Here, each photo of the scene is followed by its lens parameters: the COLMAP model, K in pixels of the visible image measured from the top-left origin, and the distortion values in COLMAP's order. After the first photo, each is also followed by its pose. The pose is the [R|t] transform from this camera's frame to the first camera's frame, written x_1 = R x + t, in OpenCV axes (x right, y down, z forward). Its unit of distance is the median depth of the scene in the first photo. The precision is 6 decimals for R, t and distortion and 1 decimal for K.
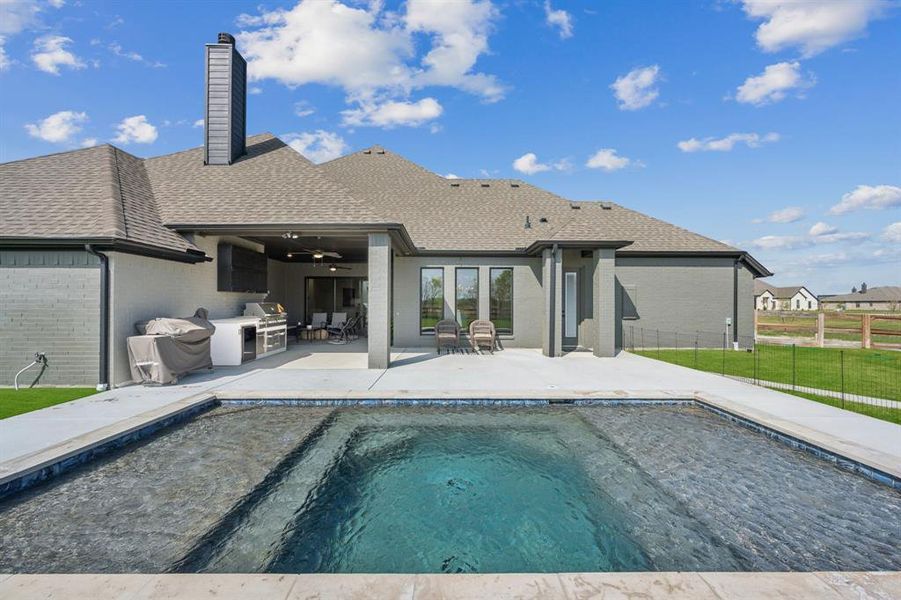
lens RADIAL K [[360.4, 0, 448.7], [0, 360.4, 300.0], [0, 0, 1]] dist [0.001025, 0.000129]
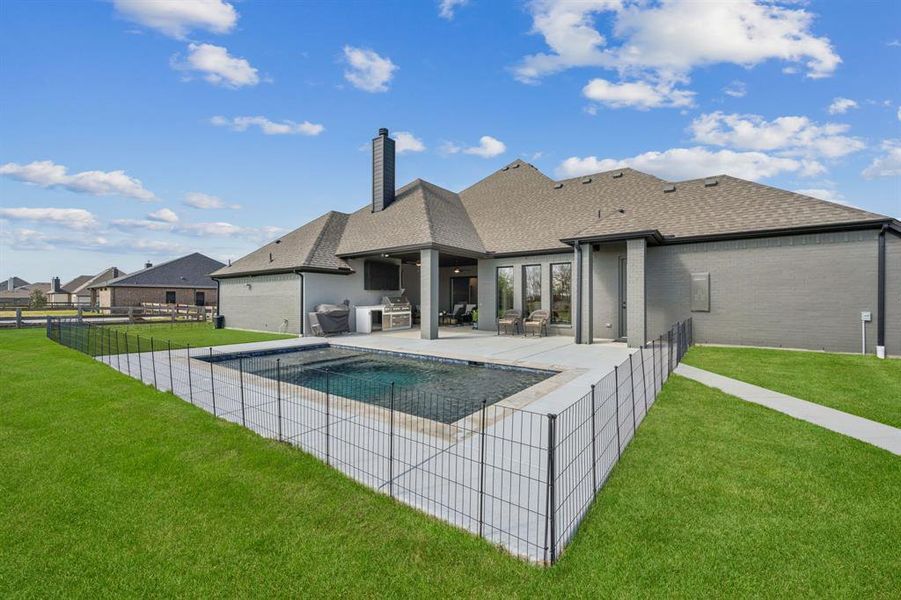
lens RADIAL K [[360.4, 0, 448.7], [0, 360.4, 300.0], [0, 0, 1]] dist [0.001025, 0.000129]
pose [[0.797657, -0.002735, -0.603105, 0.650715], [0.010025, 0.999912, 0.008725, 0.012039], [0.603028, -0.013006, 0.797614, -0.111017]]
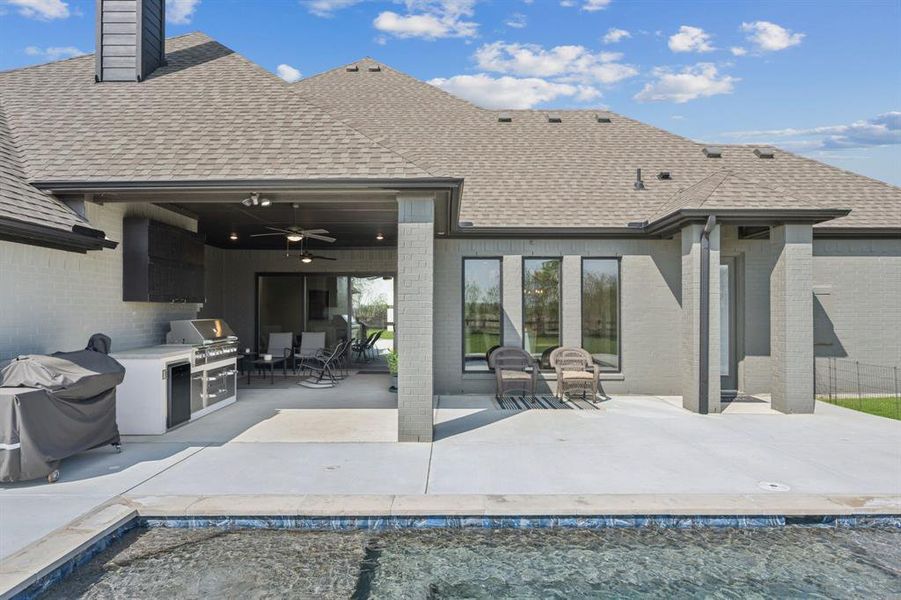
lens RADIAL K [[551.8, 0, 448.6], [0, 551.8, 301.9], [0, 0, 1]] dist [-0.001562, 0.000867]
pose [[0.999987, -0.002794, -0.004325, -0.117858], [0.002770, 0.999980, -0.005627, -0.015128], [0.004340, 0.005615, 0.999975, 0.128544]]
